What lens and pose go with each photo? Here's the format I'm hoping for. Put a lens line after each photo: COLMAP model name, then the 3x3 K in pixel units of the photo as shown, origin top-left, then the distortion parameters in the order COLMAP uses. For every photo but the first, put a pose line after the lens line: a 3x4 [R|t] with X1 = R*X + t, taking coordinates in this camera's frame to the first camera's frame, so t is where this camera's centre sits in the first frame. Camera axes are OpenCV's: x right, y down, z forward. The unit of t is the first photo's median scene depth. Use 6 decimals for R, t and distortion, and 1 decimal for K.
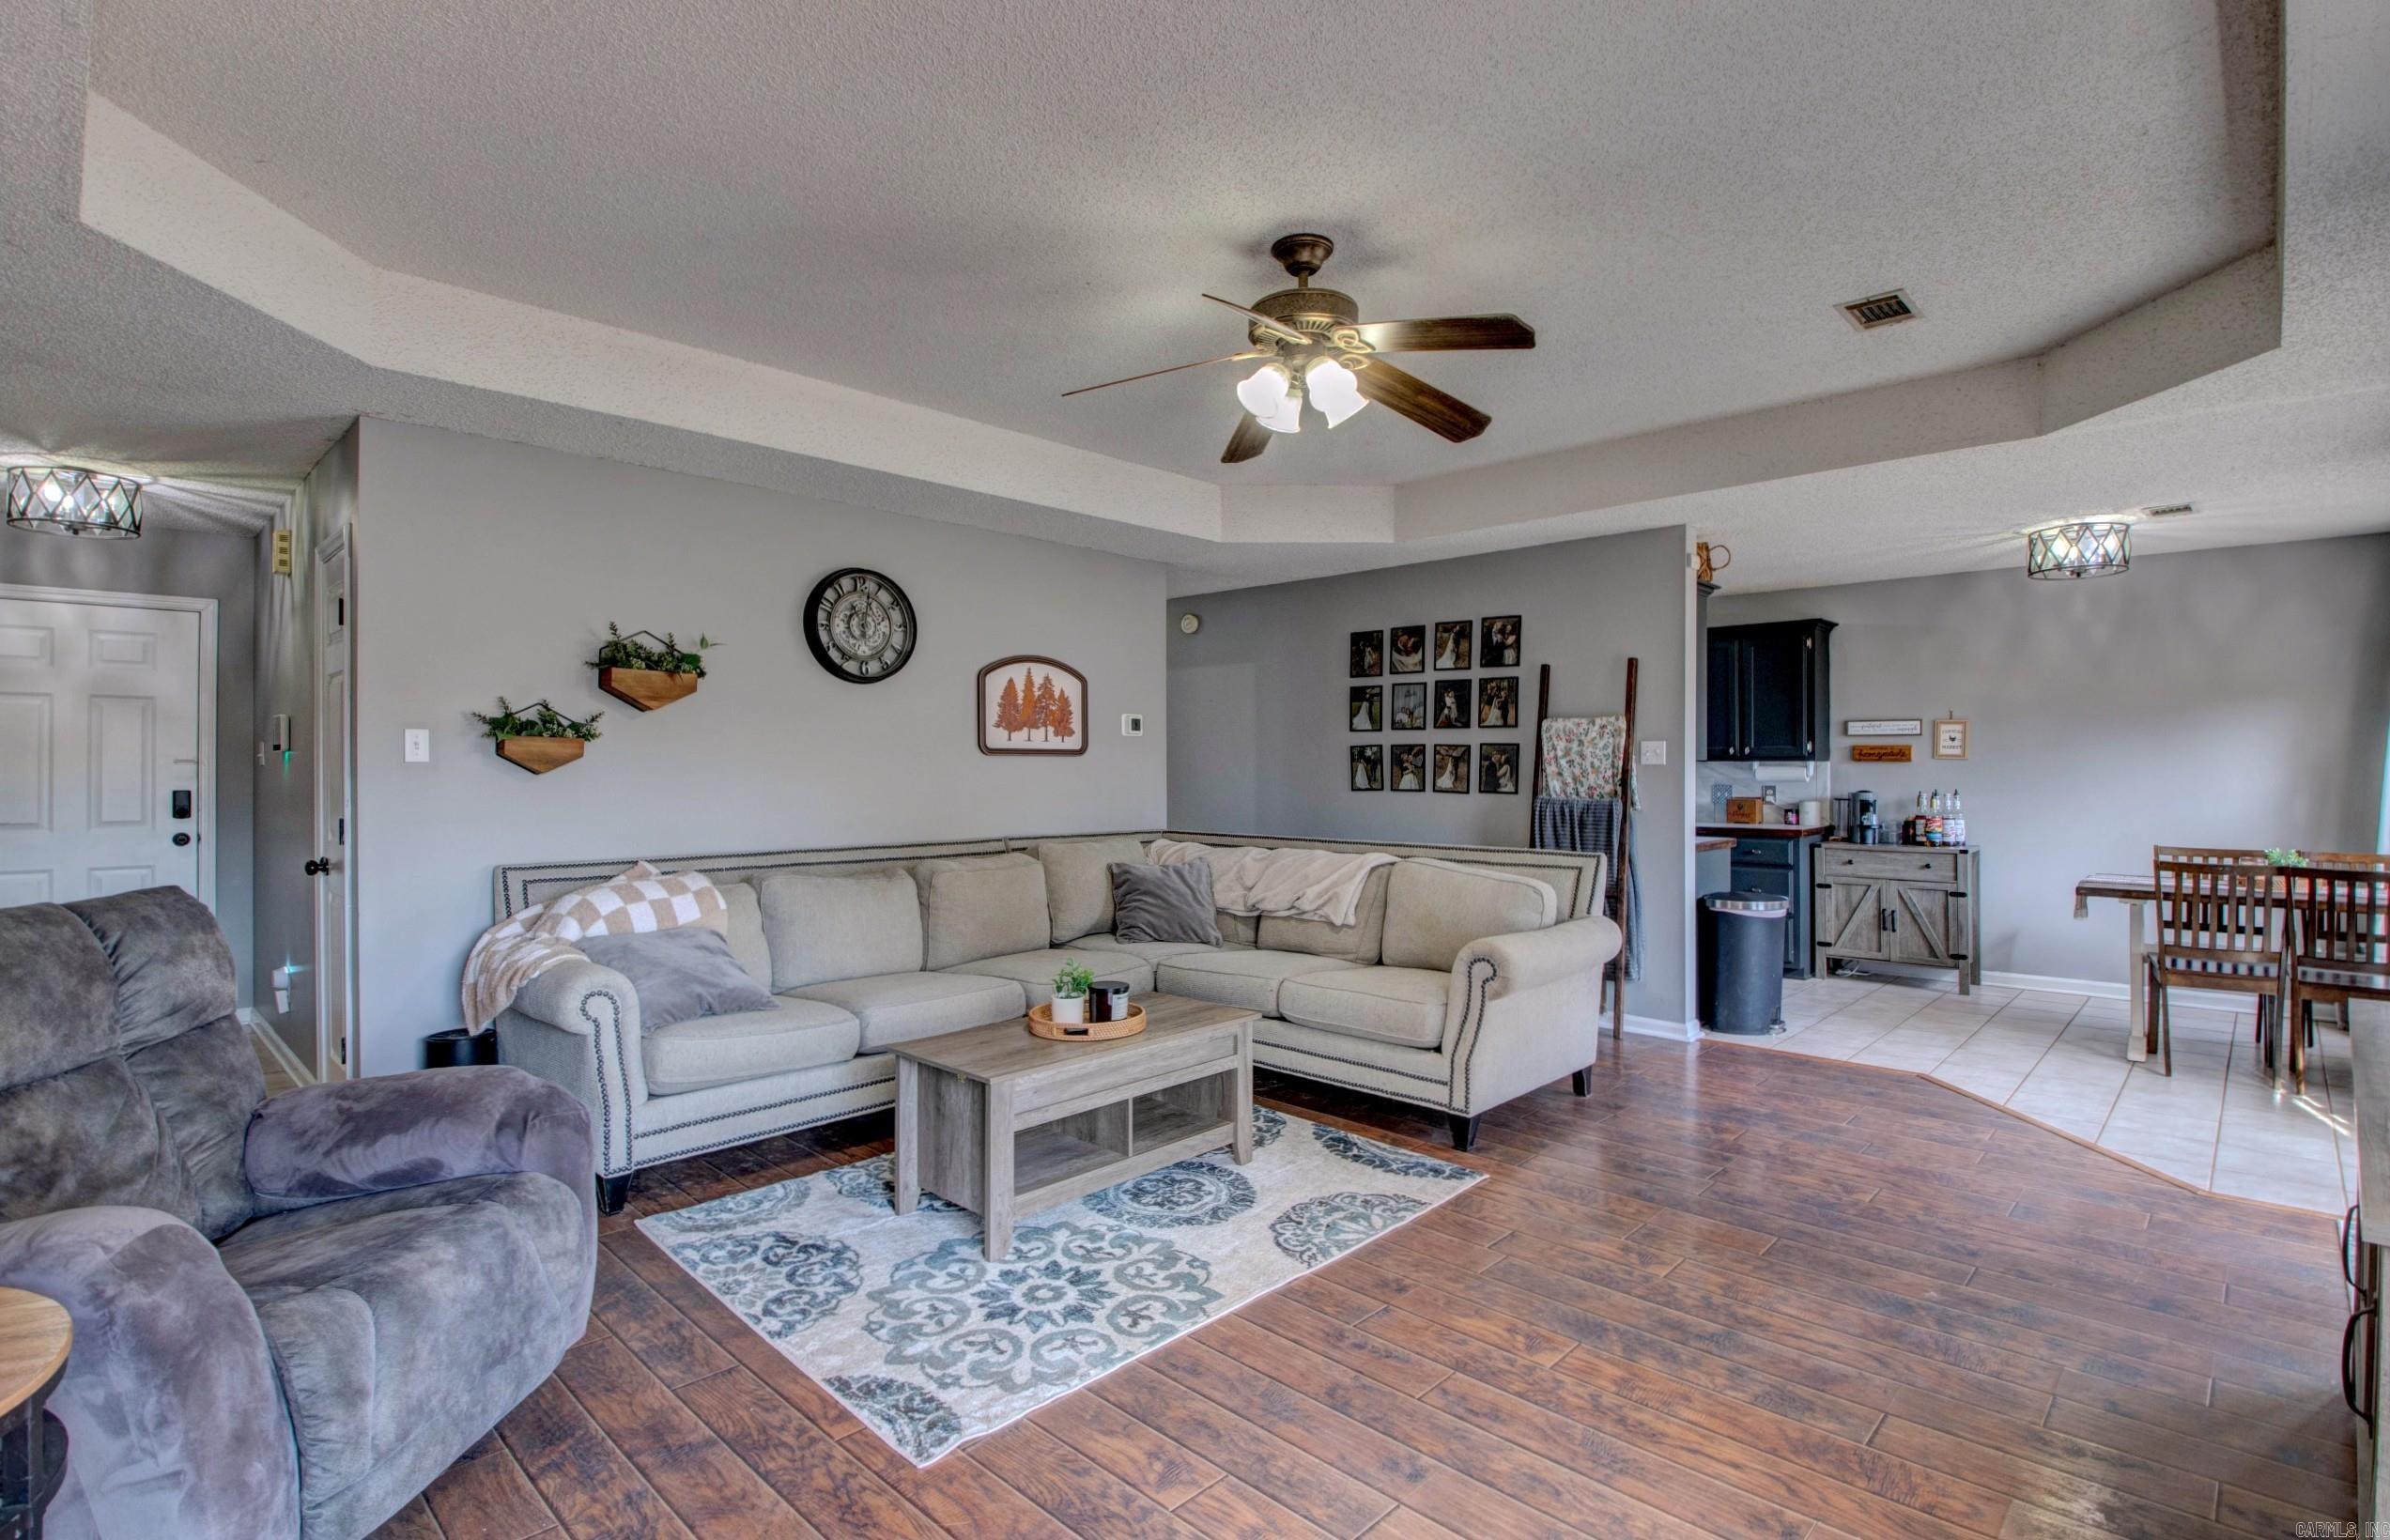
lens RADIAL K [[1138.6, 0, 1190.0], [0, 1138.6, 758.9], [0, 0, 1]] dist [0.019557, -0.030461]
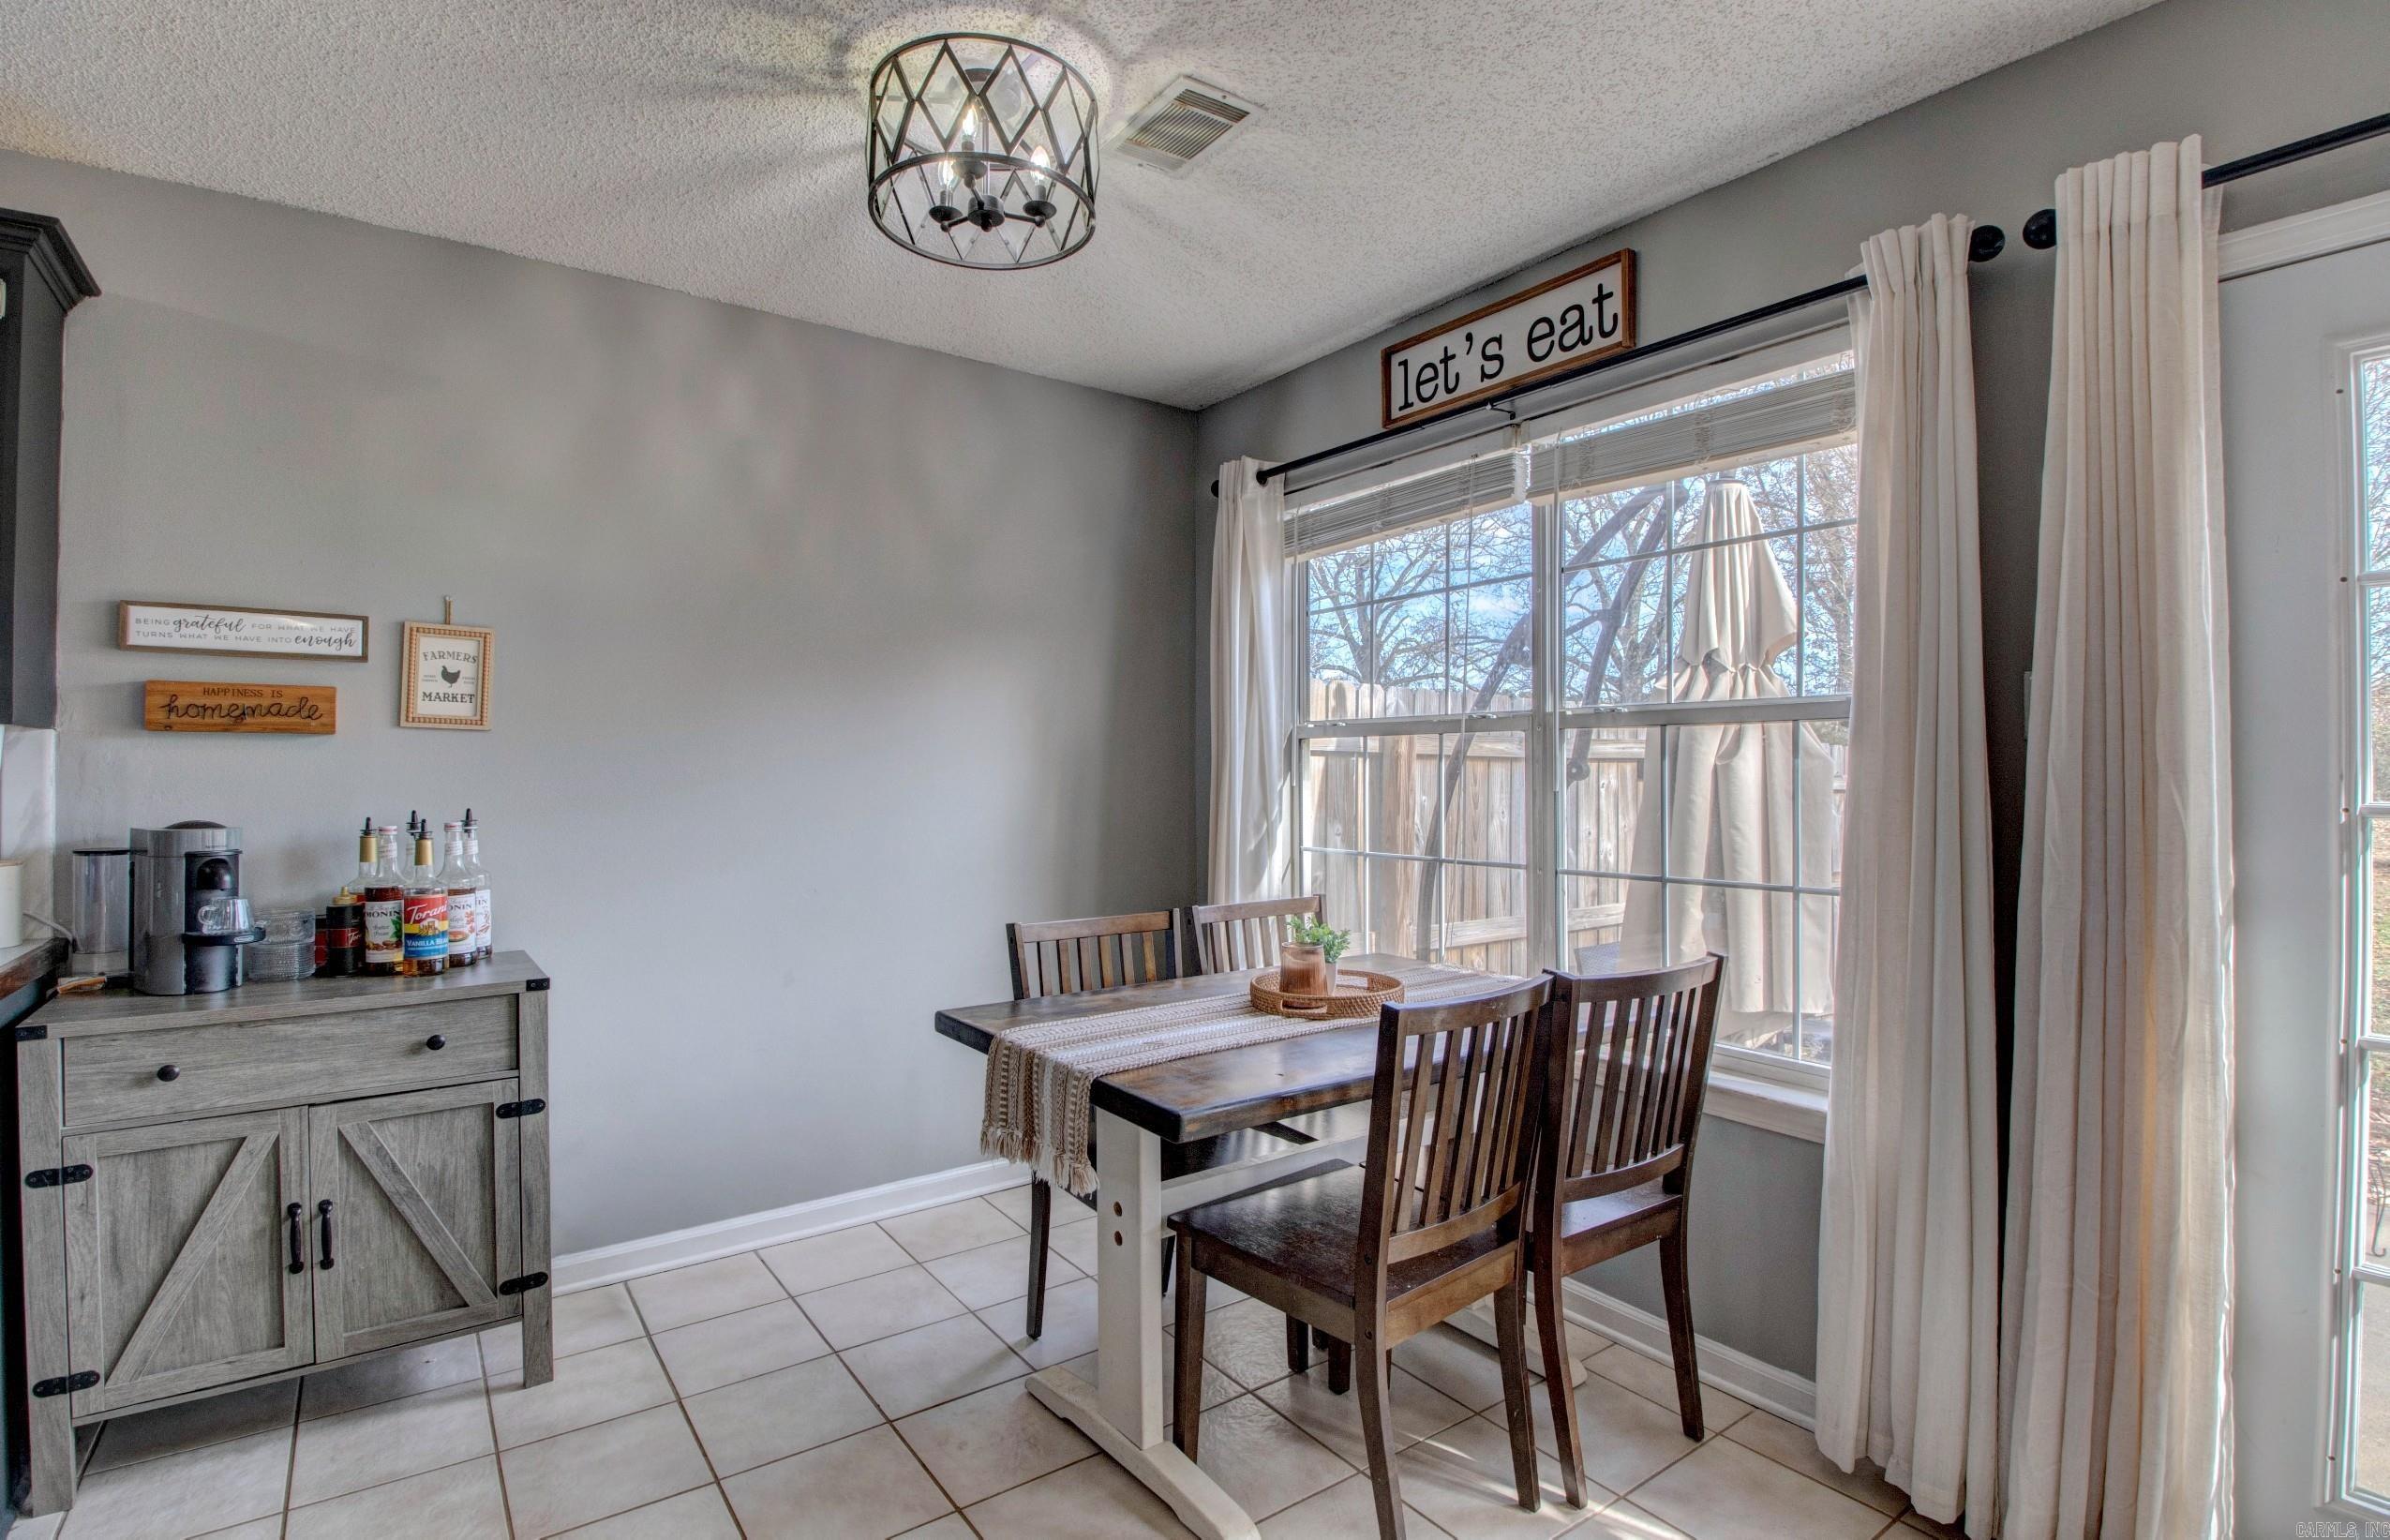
lens RADIAL K [[1138.7, 0, 1190.0], [0, 1138.7, 758.9], [0, 0, 1]] dist [0.019557, -0.030461]
pose [[0.176018, 0.009019, 0.984346, 0.405435], [-0.006710, 0.999946, -0.007962, 0.013302], [-0.984364, -0.005203, 0.176069, 0.826648]]
